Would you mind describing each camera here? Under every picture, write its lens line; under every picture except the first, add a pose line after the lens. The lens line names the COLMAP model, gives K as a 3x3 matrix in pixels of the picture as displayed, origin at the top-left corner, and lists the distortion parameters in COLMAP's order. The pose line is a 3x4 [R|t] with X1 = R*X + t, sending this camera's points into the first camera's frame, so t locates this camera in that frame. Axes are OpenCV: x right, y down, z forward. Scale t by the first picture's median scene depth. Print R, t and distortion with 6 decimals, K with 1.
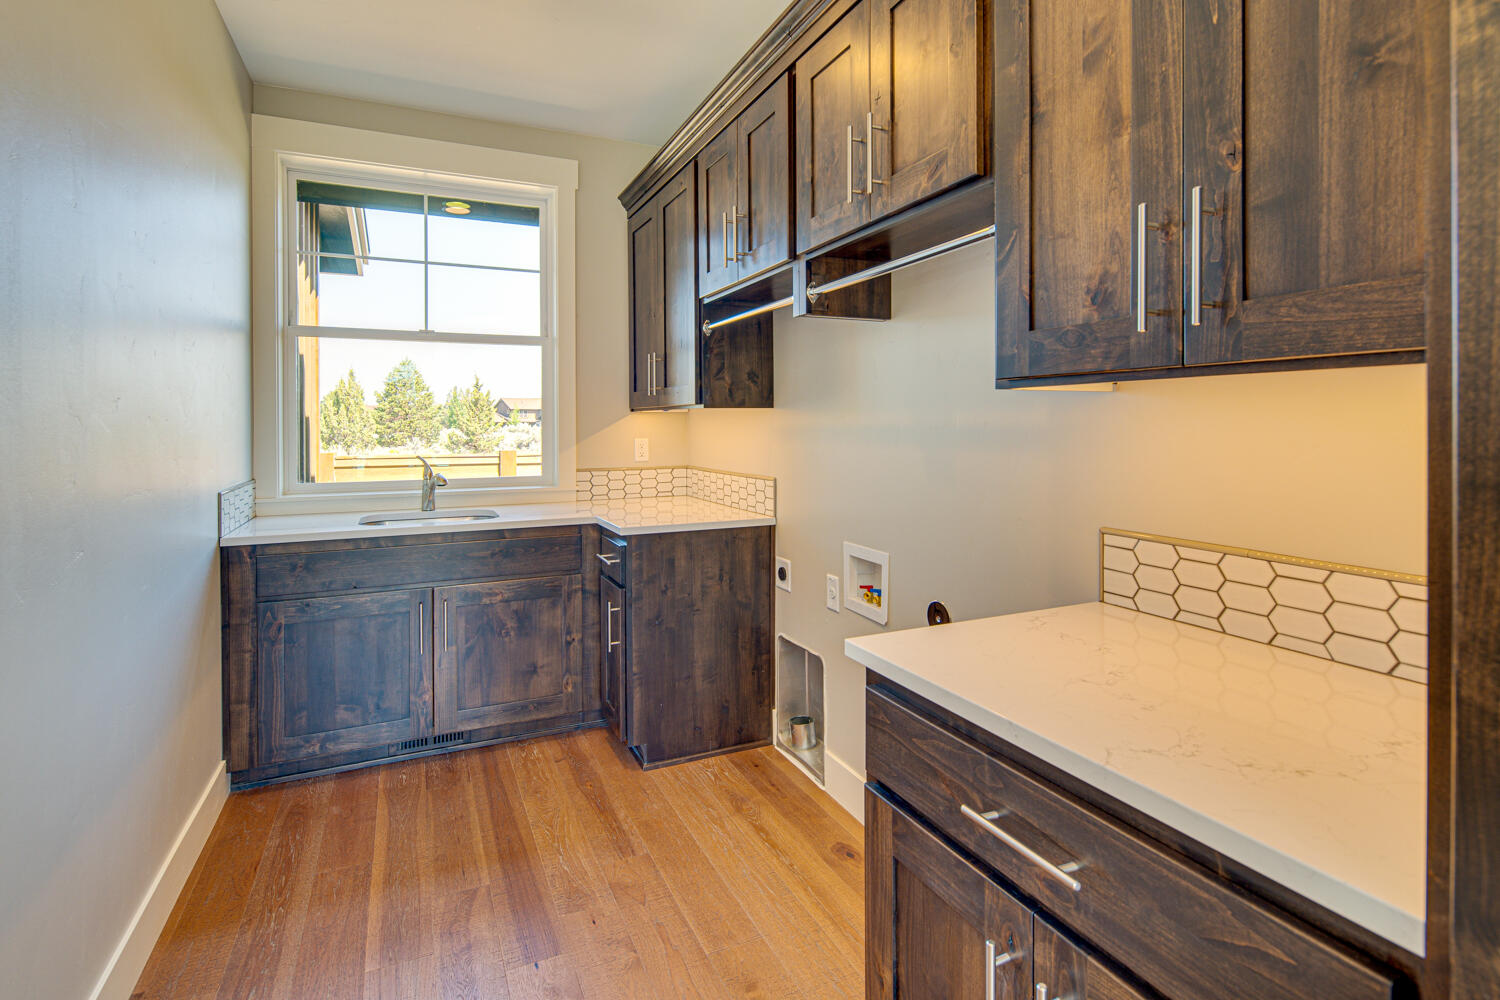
lens RADIAL K [[734.4, 0, 752.1], [0, 734.4, 424.4], [0, 0, 1]] dist [0.009374, -0.004986]
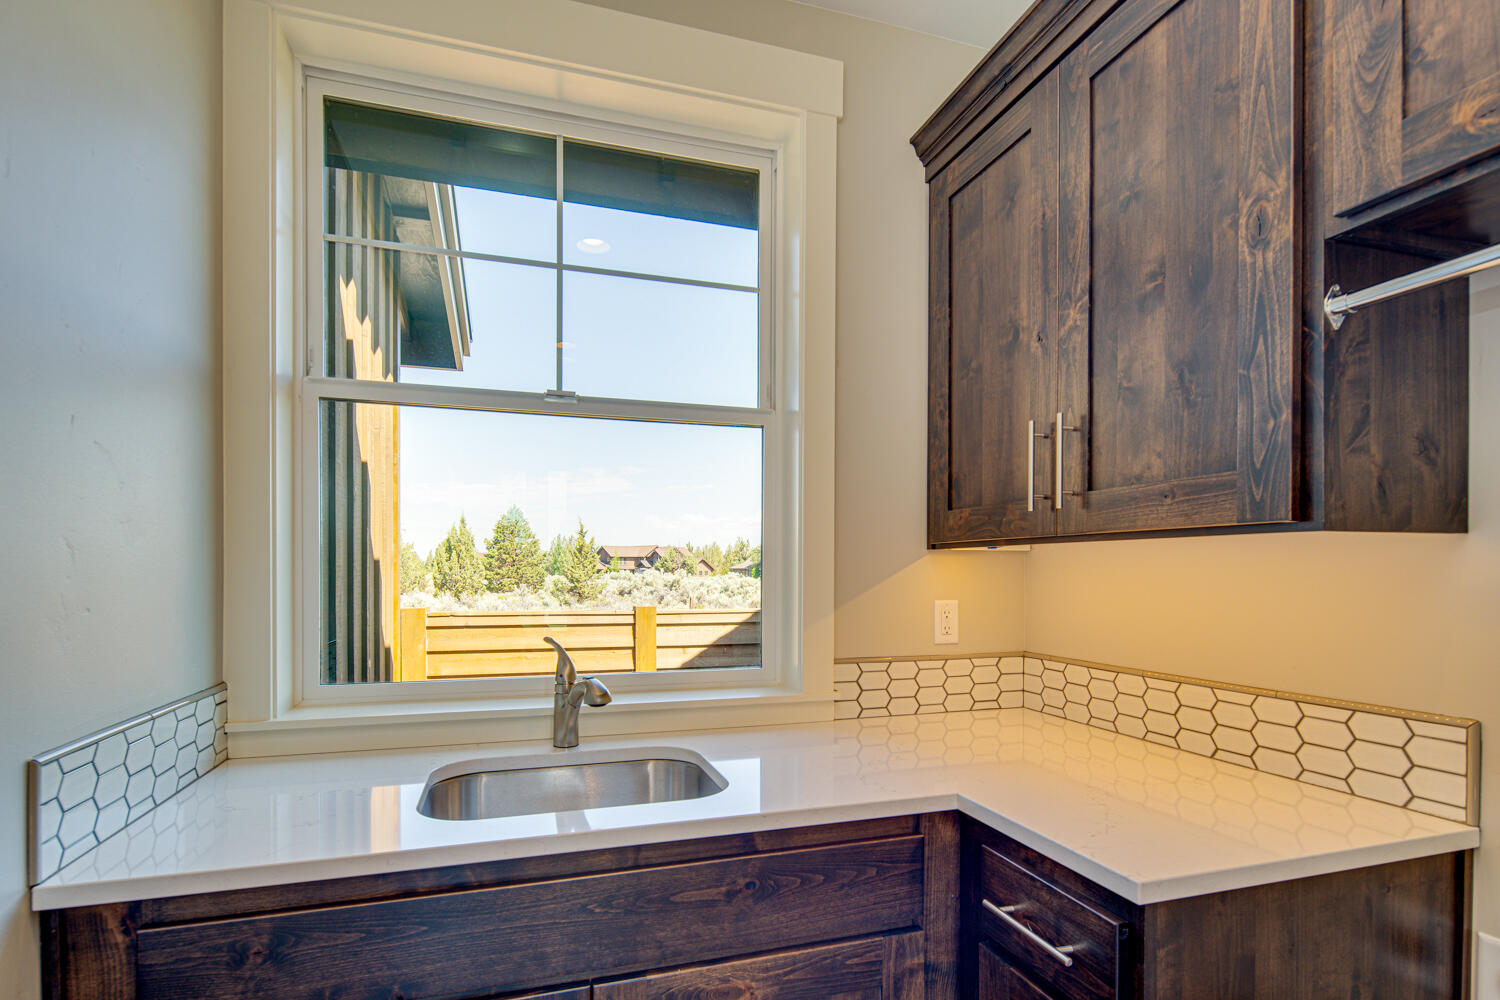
lens RADIAL K [[734.4, 0, 761.9], [0, 734.4, 573.6], [0, 0, 1]] dist [0.009374, -0.004986]
pose [[0.993577, 0.006090, -0.112996, -0.279936], [-0.005947, 0.999981, 0.001602, -0.000111], [0.113003, -0.000920, 0.993594, 0.577643]]
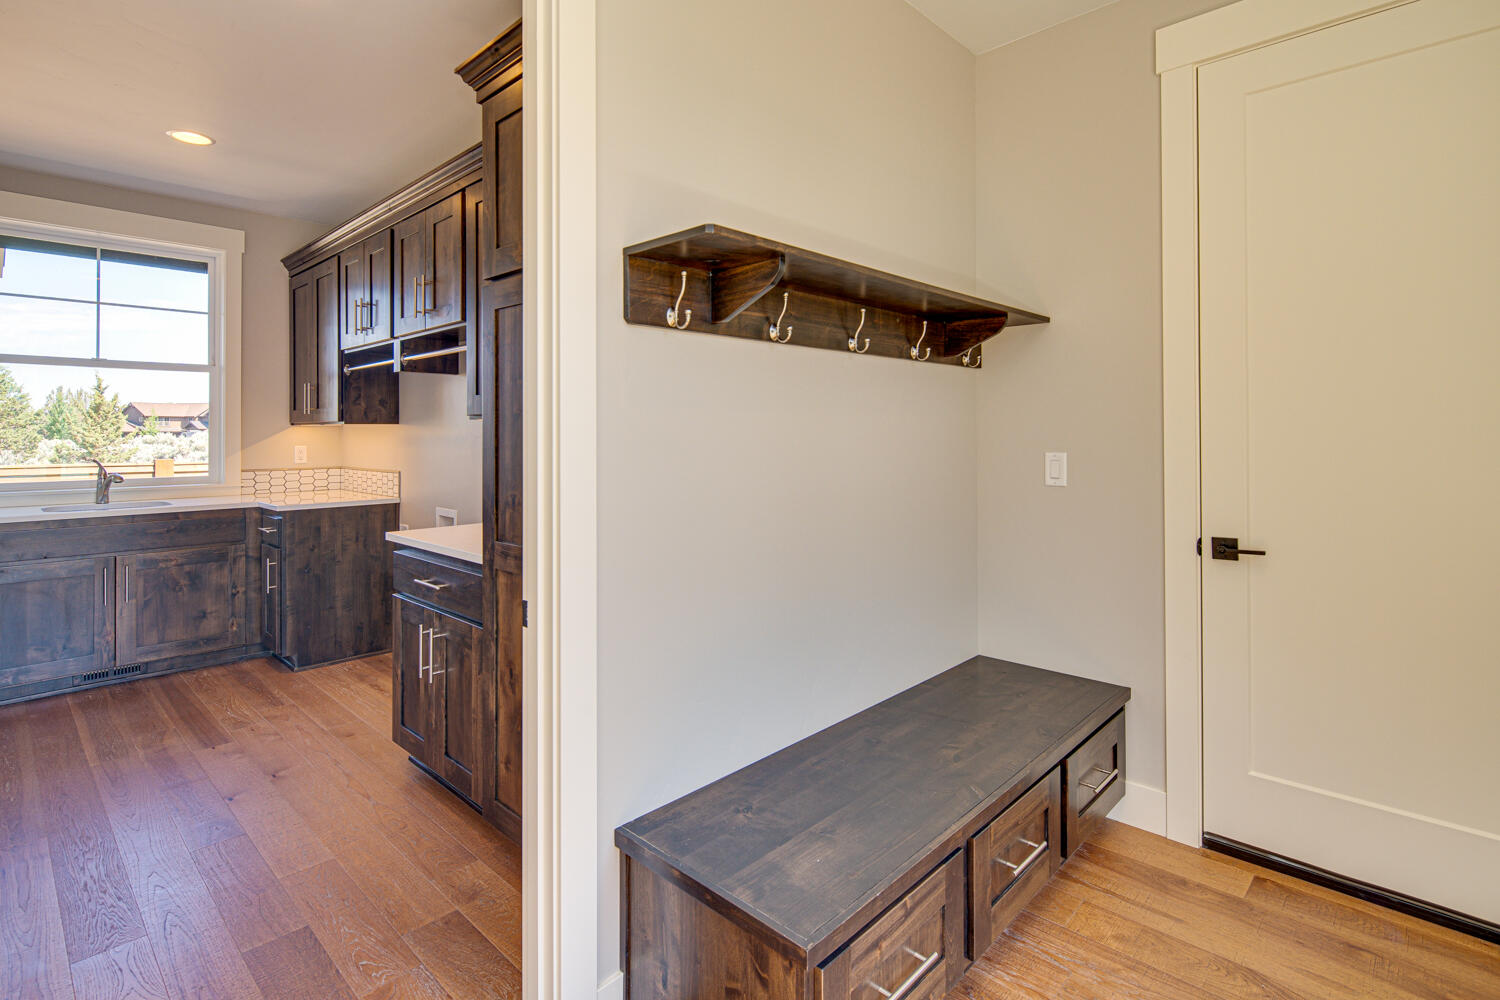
lens RADIAL K [[734.4, 0, 740.4], [0, 734.4, 427.6], [0, 0, 1]] dist [0.009374, -0.004986]
pose [[0.934809, 0.004265, 0.355125, 0.143740], [-0.000835, 0.999952, -0.009812, -0.001121], [-0.355149, 0.008876, 0.934767, -0.621882]]
